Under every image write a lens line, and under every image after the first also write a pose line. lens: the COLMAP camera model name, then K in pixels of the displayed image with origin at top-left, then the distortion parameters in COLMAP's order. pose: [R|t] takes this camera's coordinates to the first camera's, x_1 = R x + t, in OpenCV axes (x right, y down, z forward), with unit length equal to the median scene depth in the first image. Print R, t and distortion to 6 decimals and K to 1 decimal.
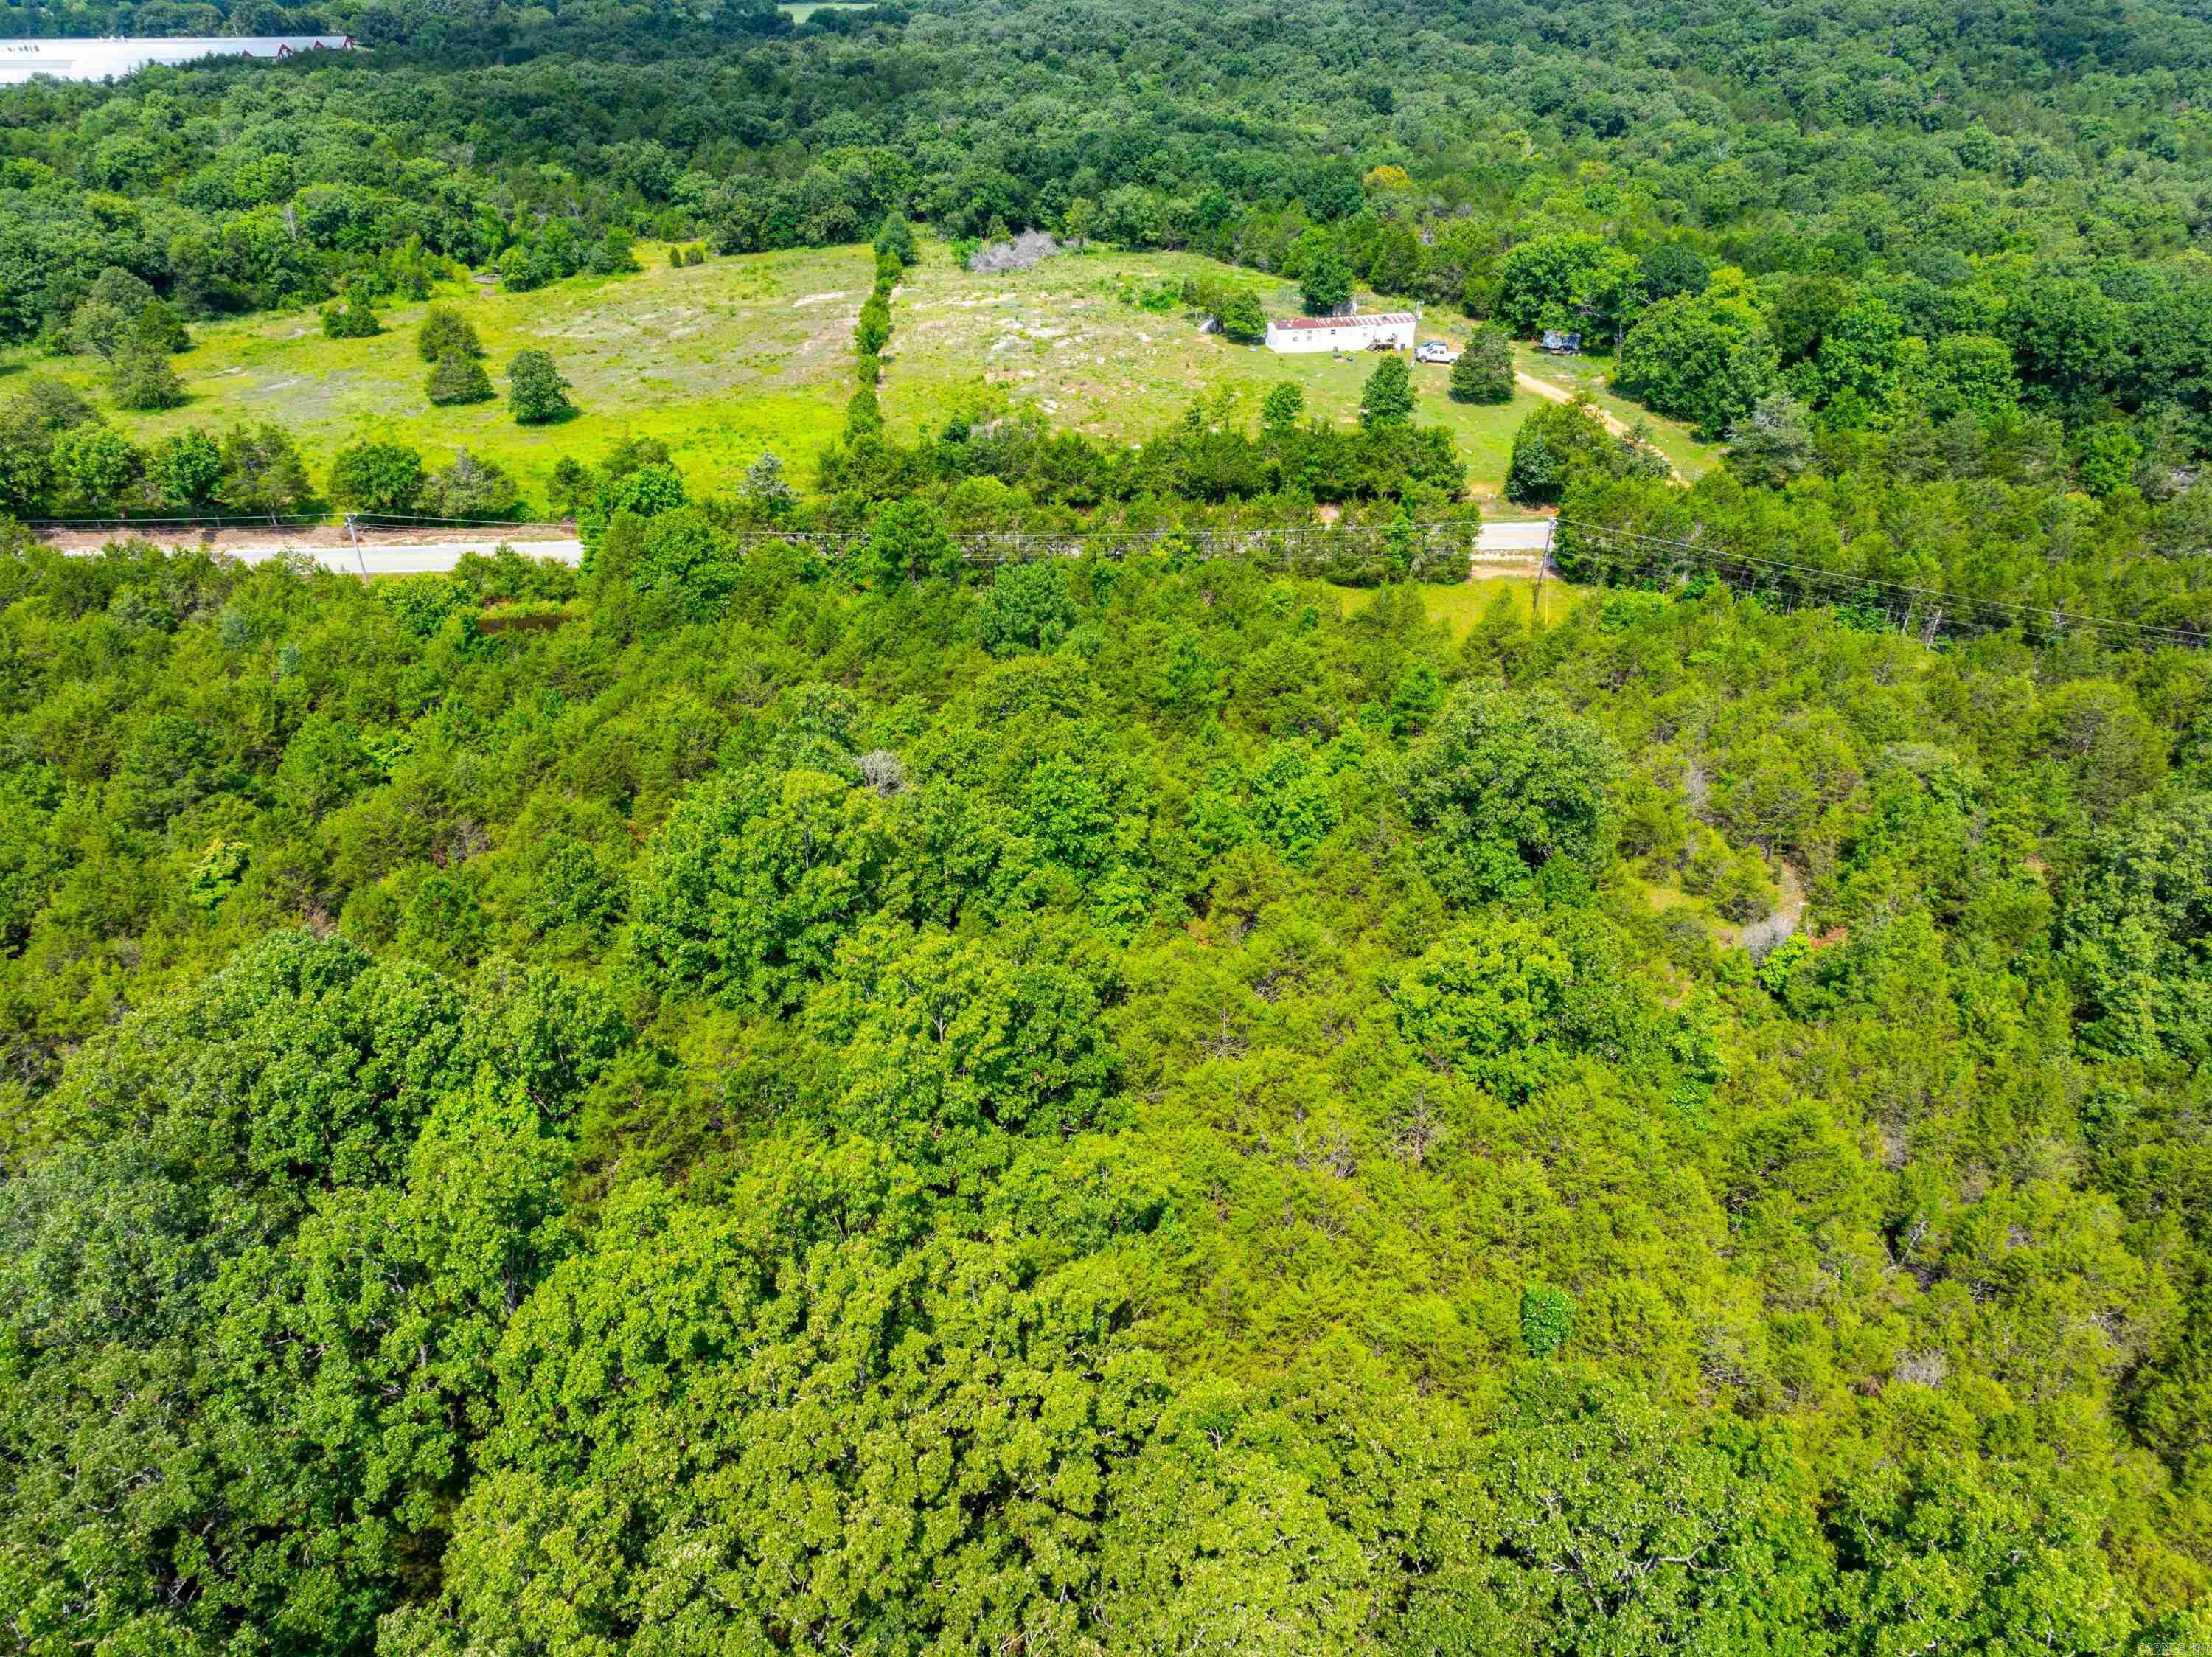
lens RADIAL K [[1556.9, 0, 1105.5], [0, 1556.9, 825.5], [0, 0, 1]] dist [-0.033439, 0.017915]
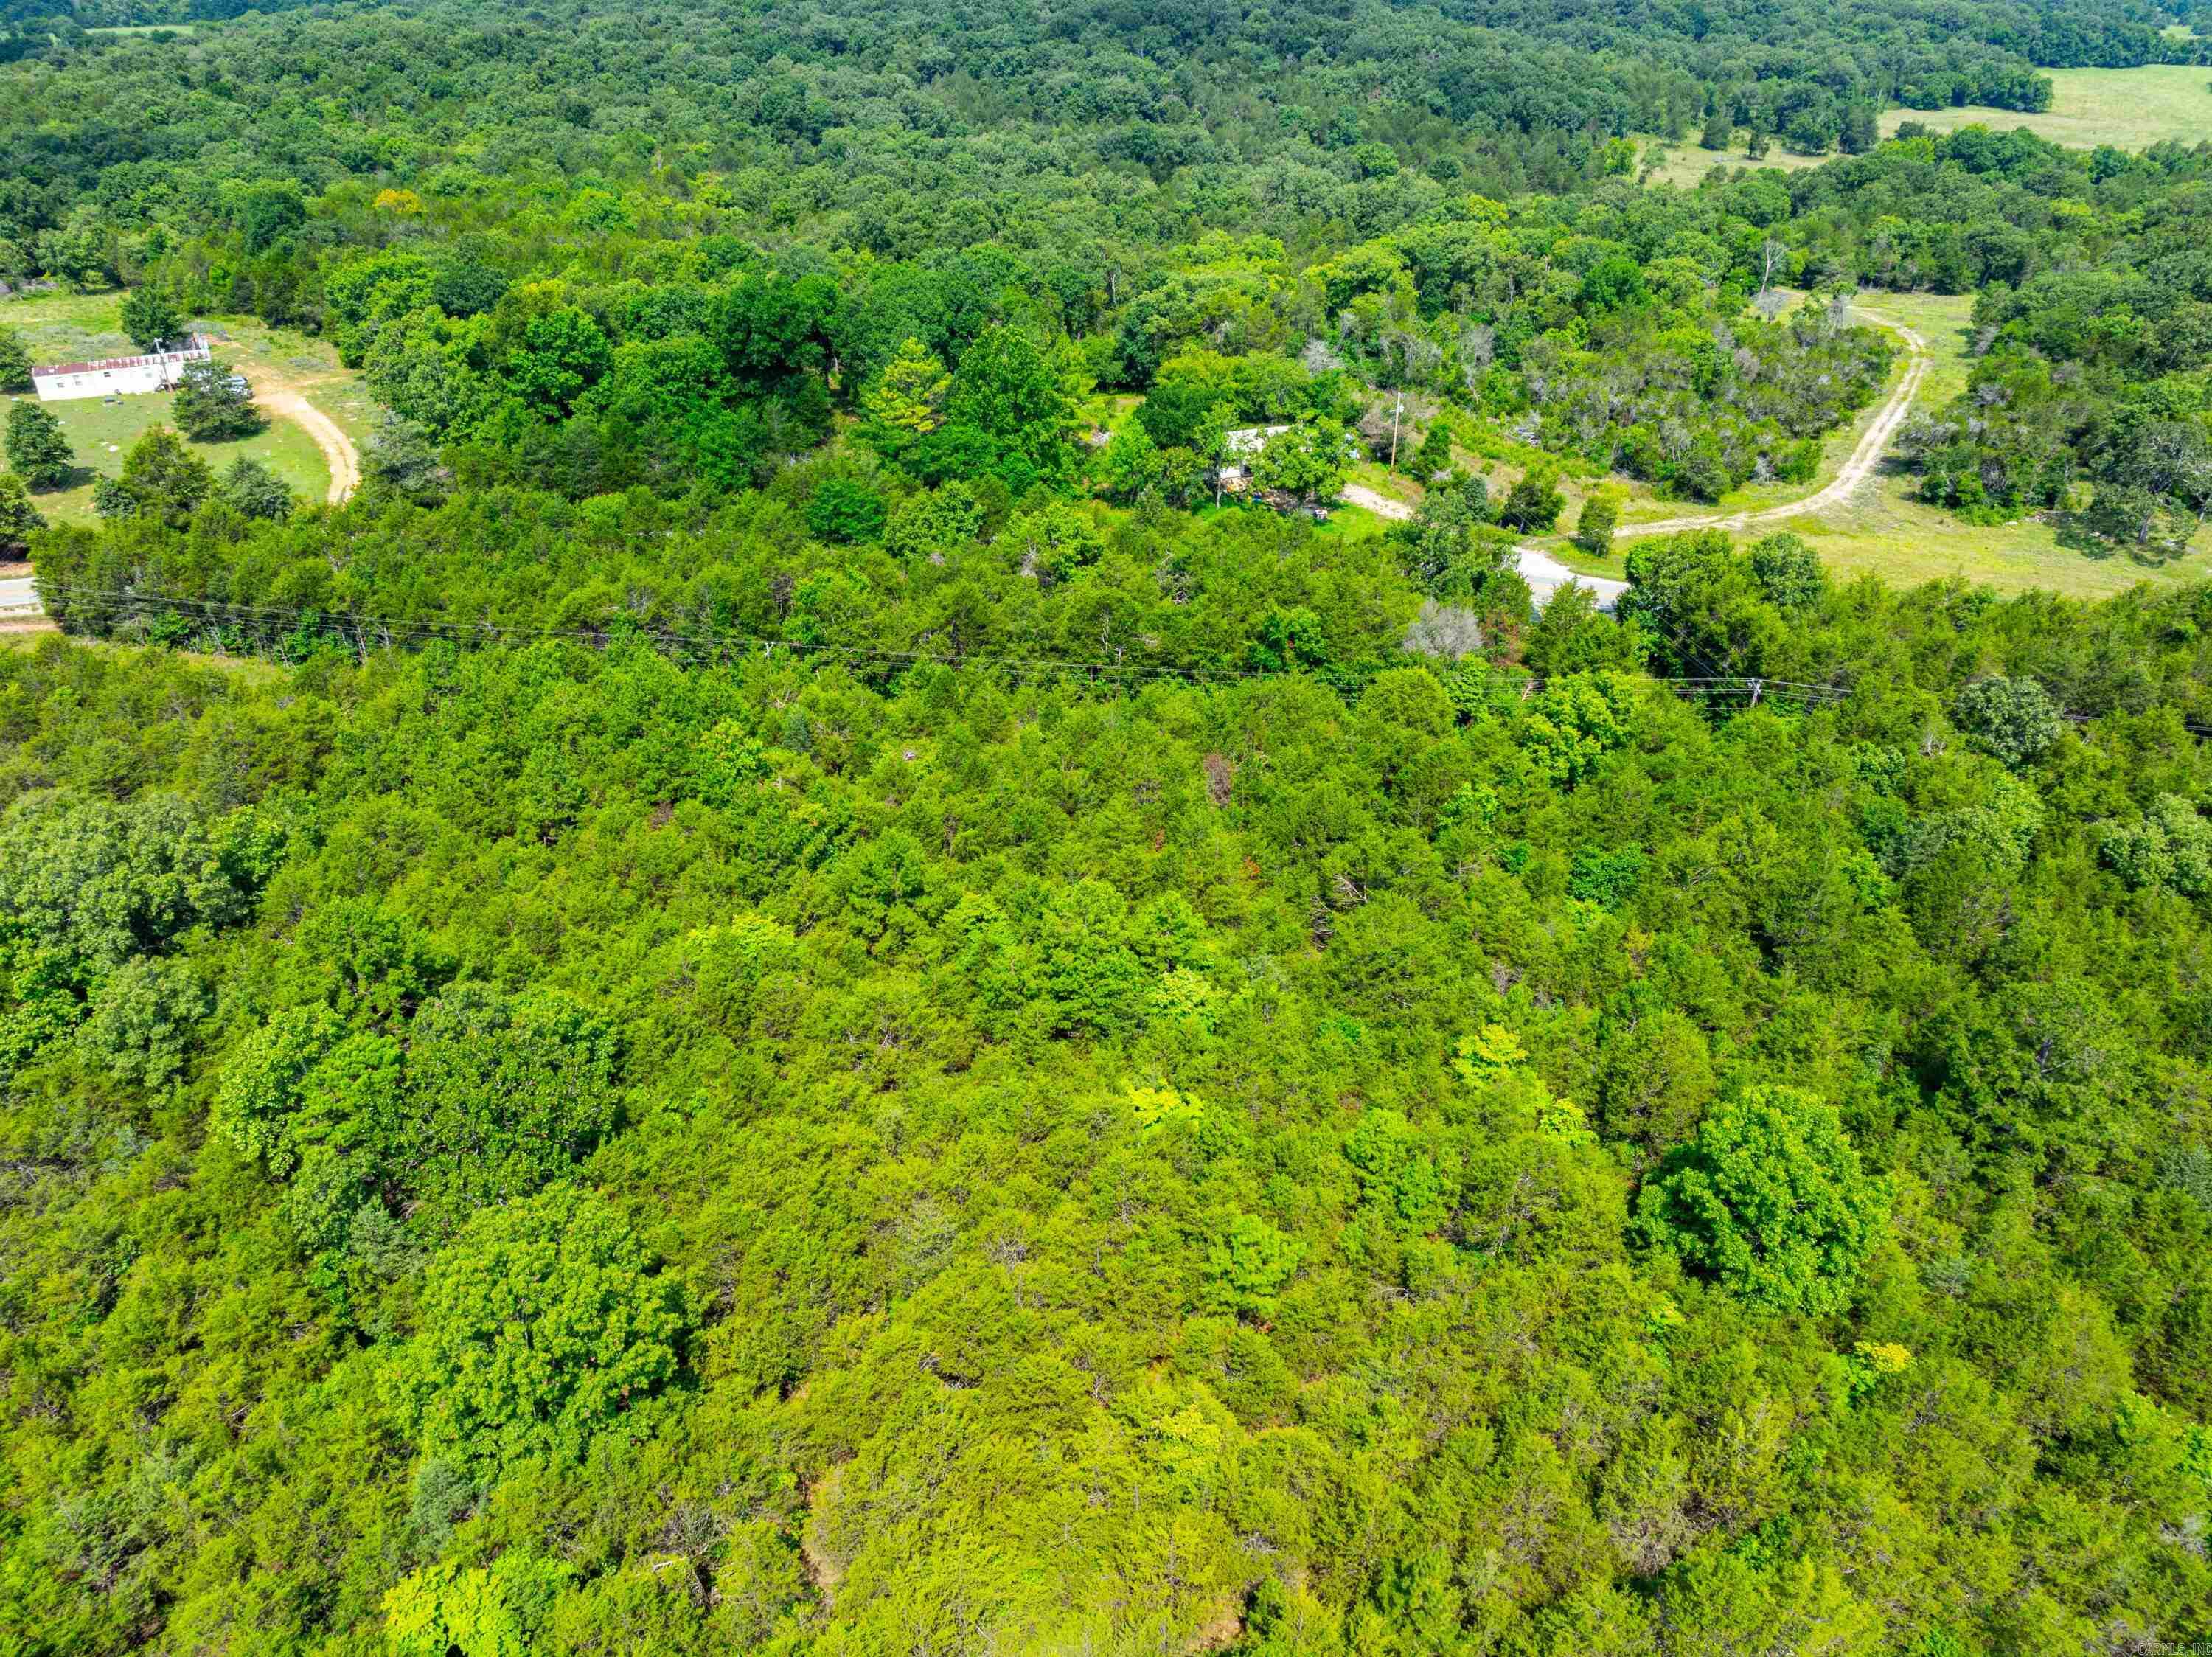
lens RADIAL K [[1556.9, 0, 1107.2], [0, 1556.9, 827.1], [0, 0, 1]] dist [-0.033439, 0.017915]
pose [[0.970094, -0.123638, 0.208883, 0.405448], [0.124479, 0.992180, 0.009164, 0.017905], [-0.208382, 0.017112, 0.977898, -0.031110]]
